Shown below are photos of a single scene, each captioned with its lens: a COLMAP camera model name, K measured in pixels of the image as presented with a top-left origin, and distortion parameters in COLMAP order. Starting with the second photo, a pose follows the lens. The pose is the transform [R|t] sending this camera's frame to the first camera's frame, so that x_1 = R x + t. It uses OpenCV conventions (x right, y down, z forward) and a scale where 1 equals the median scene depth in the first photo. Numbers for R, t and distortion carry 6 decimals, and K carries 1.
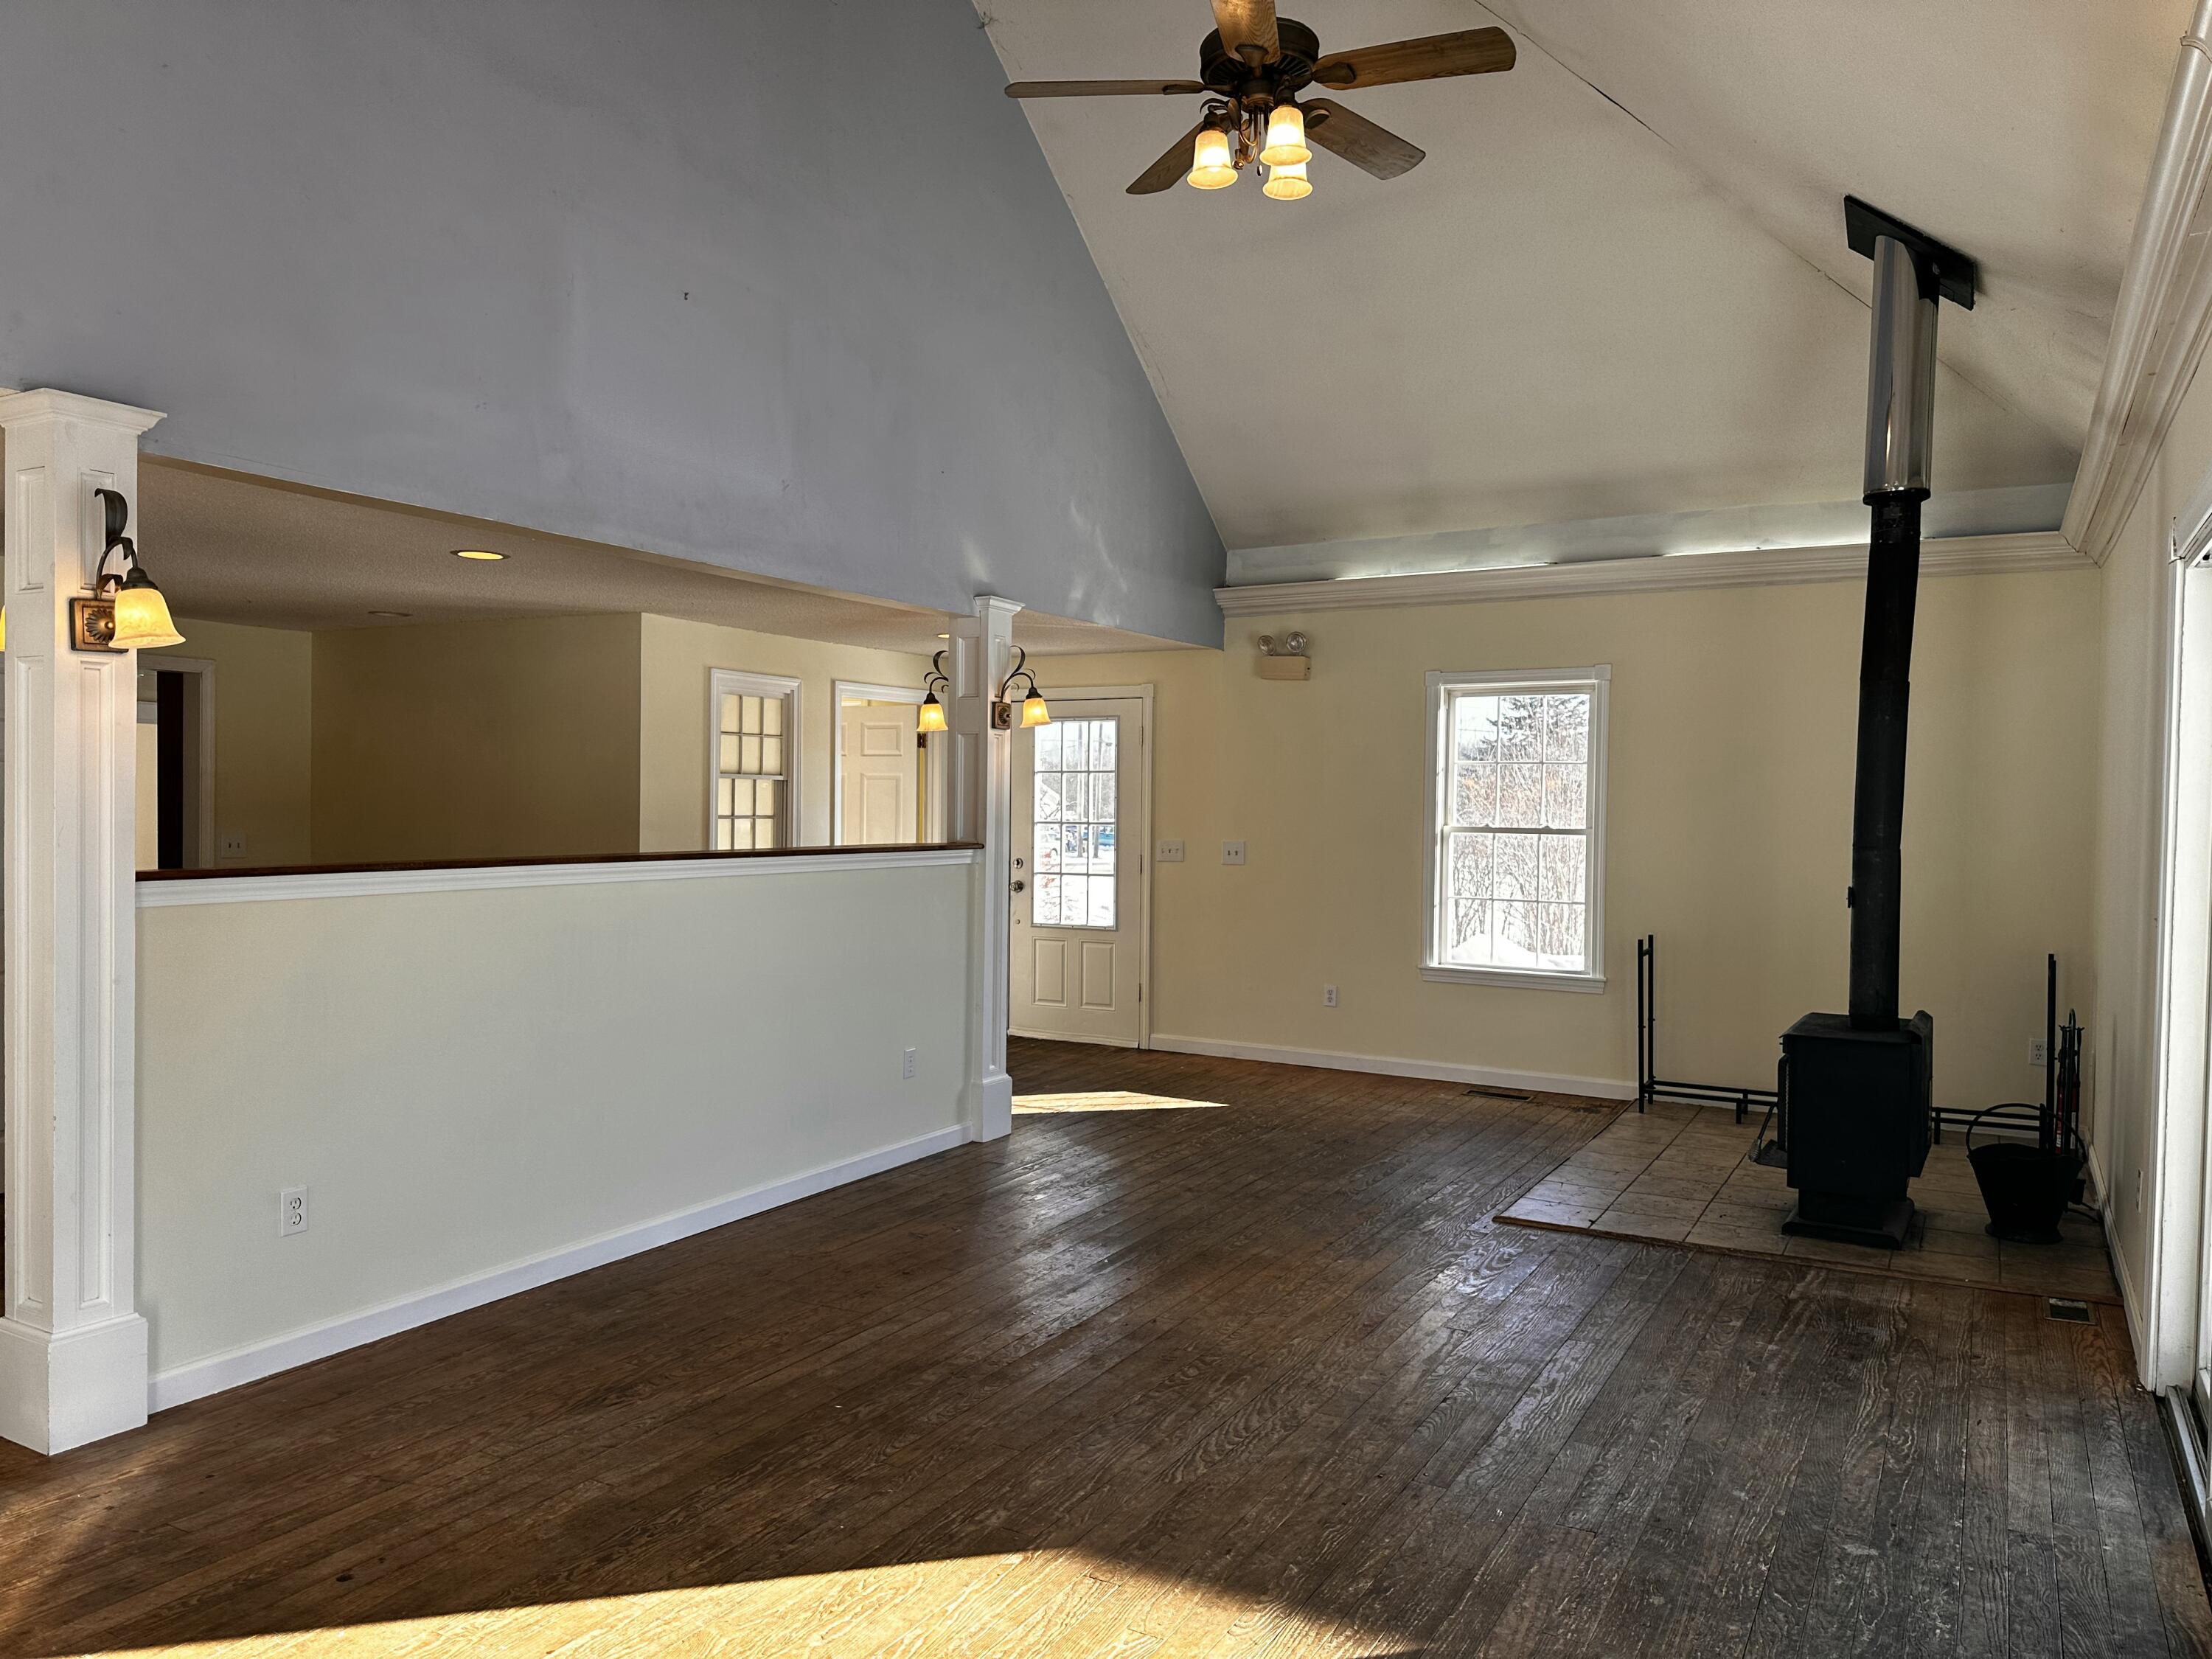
lens RADIAL K [[1547.5, 0, 1107.4], [0, 1547.5, 833.6], [0, 0, 1]] dist [0.072744, -0.000411]
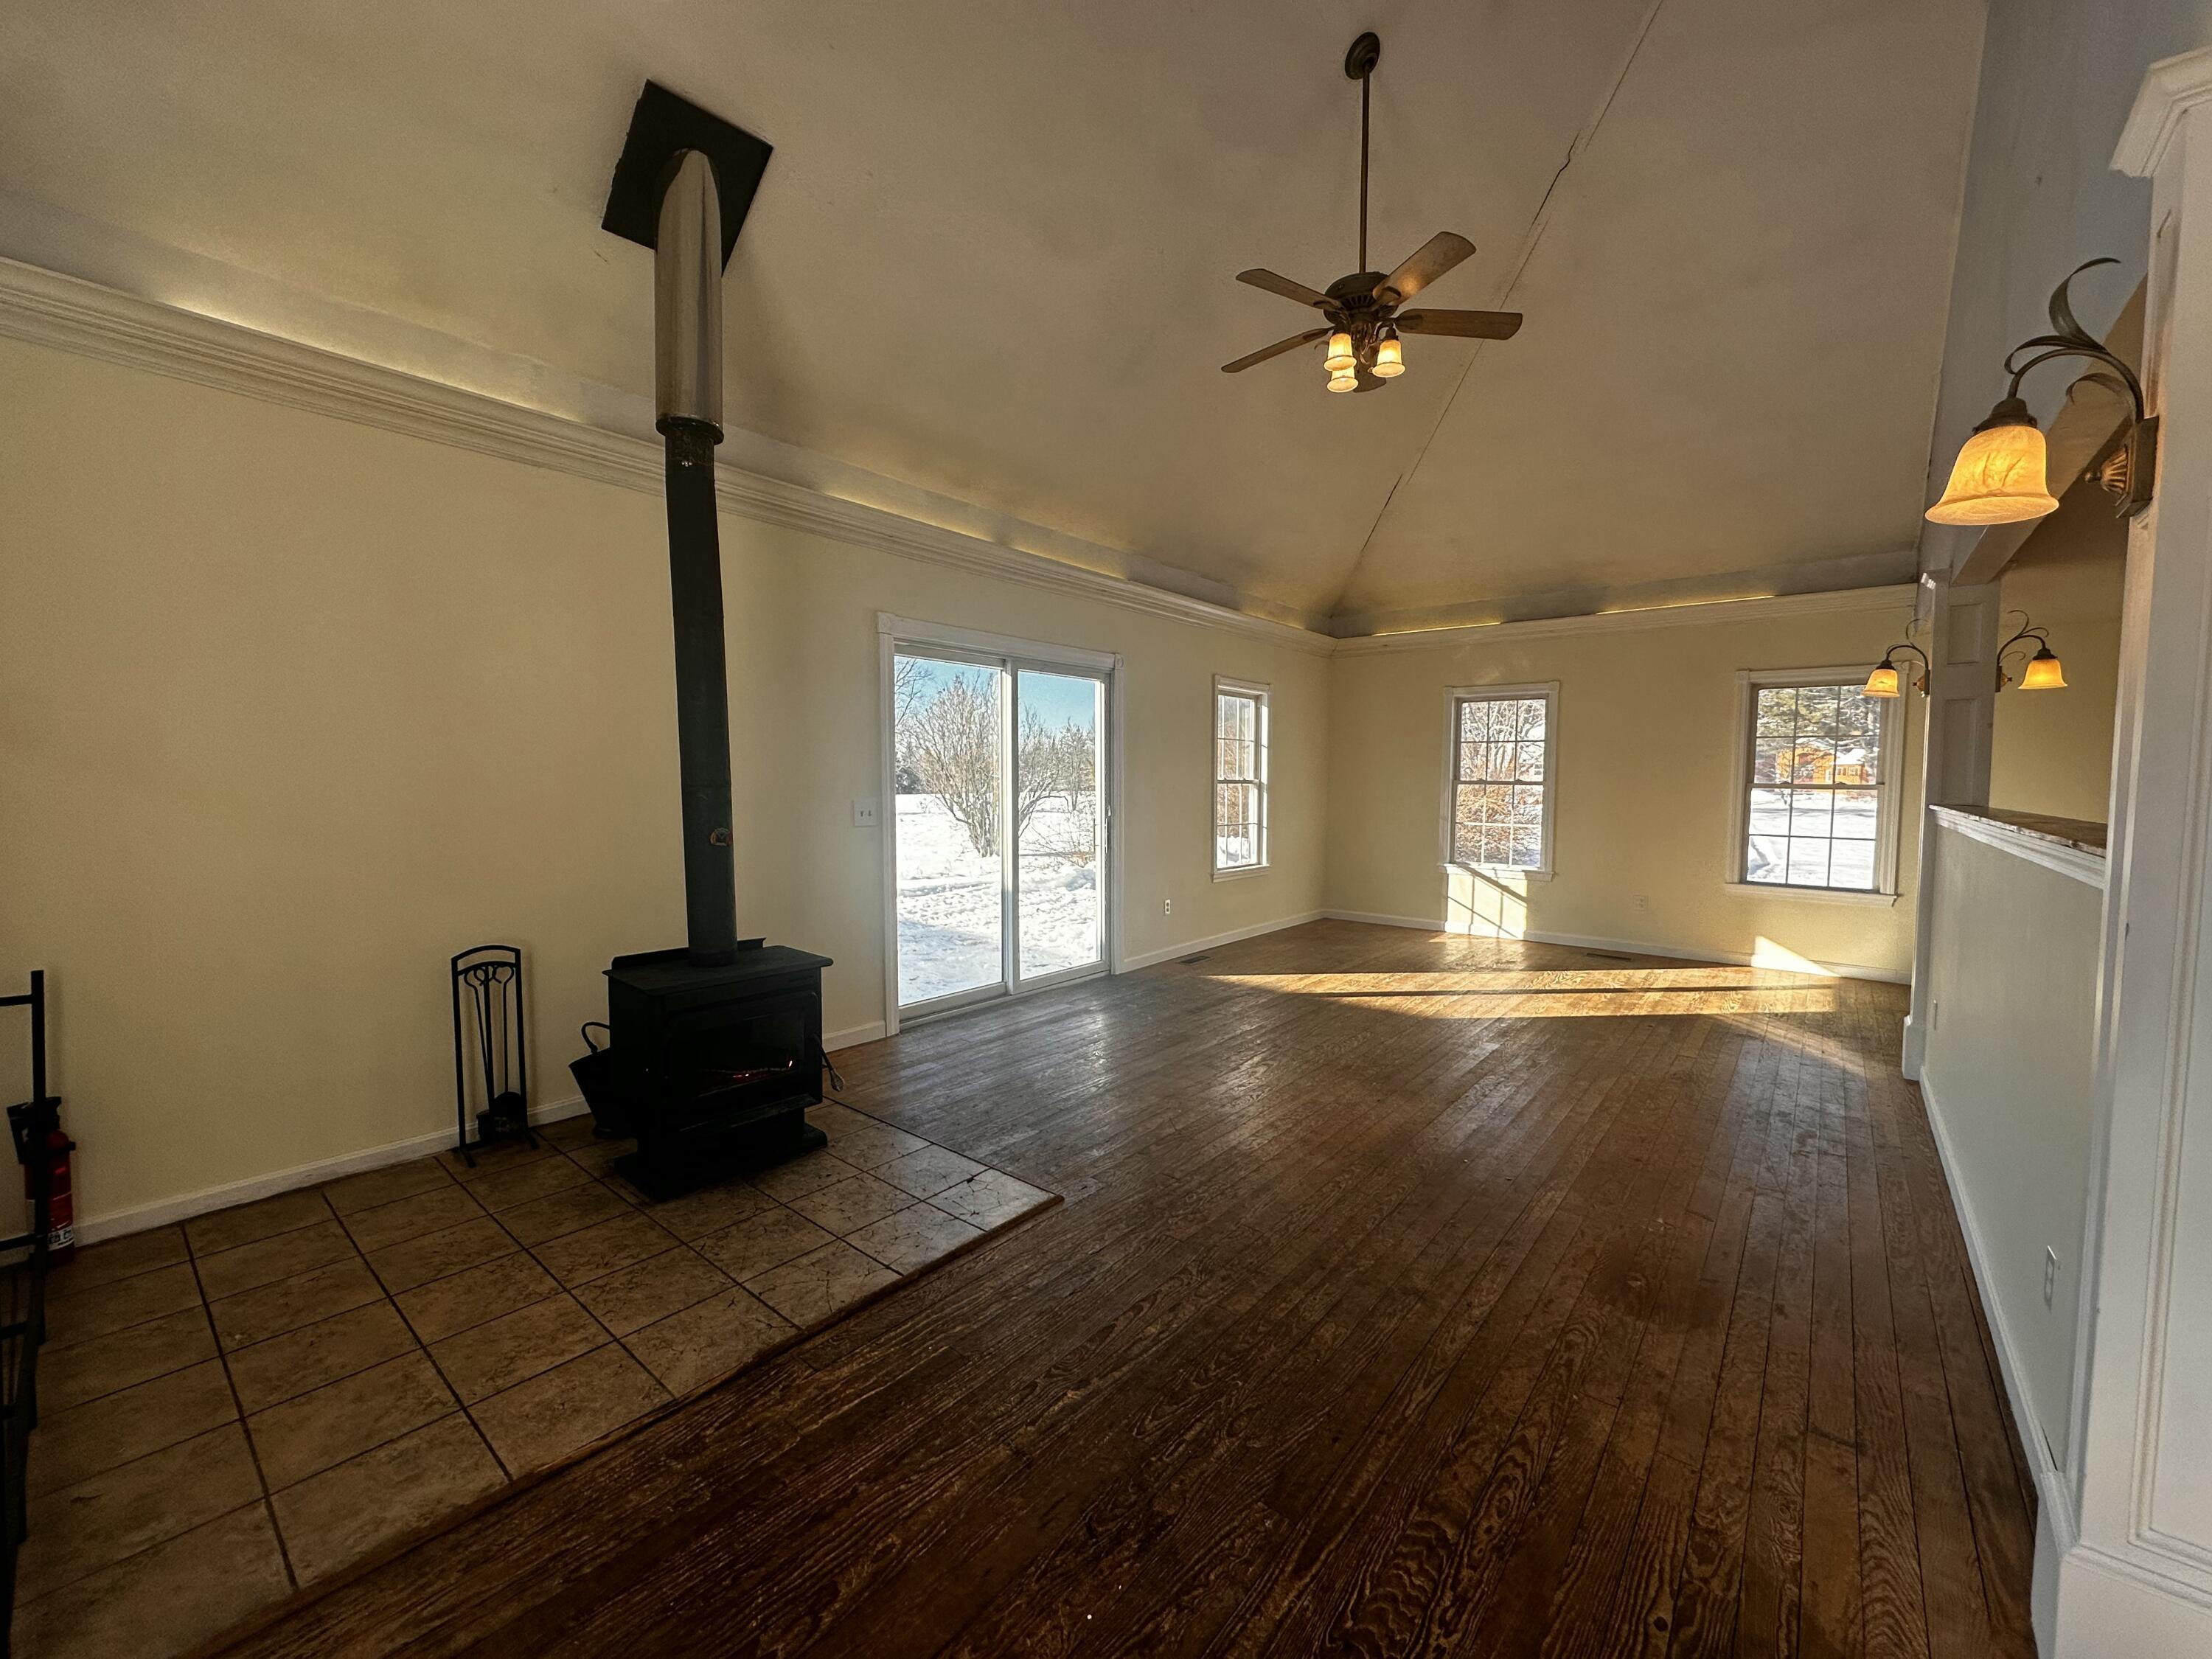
lens RADIAL K [[880.4, 0, 1104.8], [0, 880.4, 829.8], [0, 0, 1]] dist [-0.000469, -0.000001]
pose [[-0.984679, -0.029428, 0.171876, 0.167680], [-0.016540, 0.996975, 0.075943, -0.009871], [-0.173591, 0.071936, -0.982187, 1.783523]]
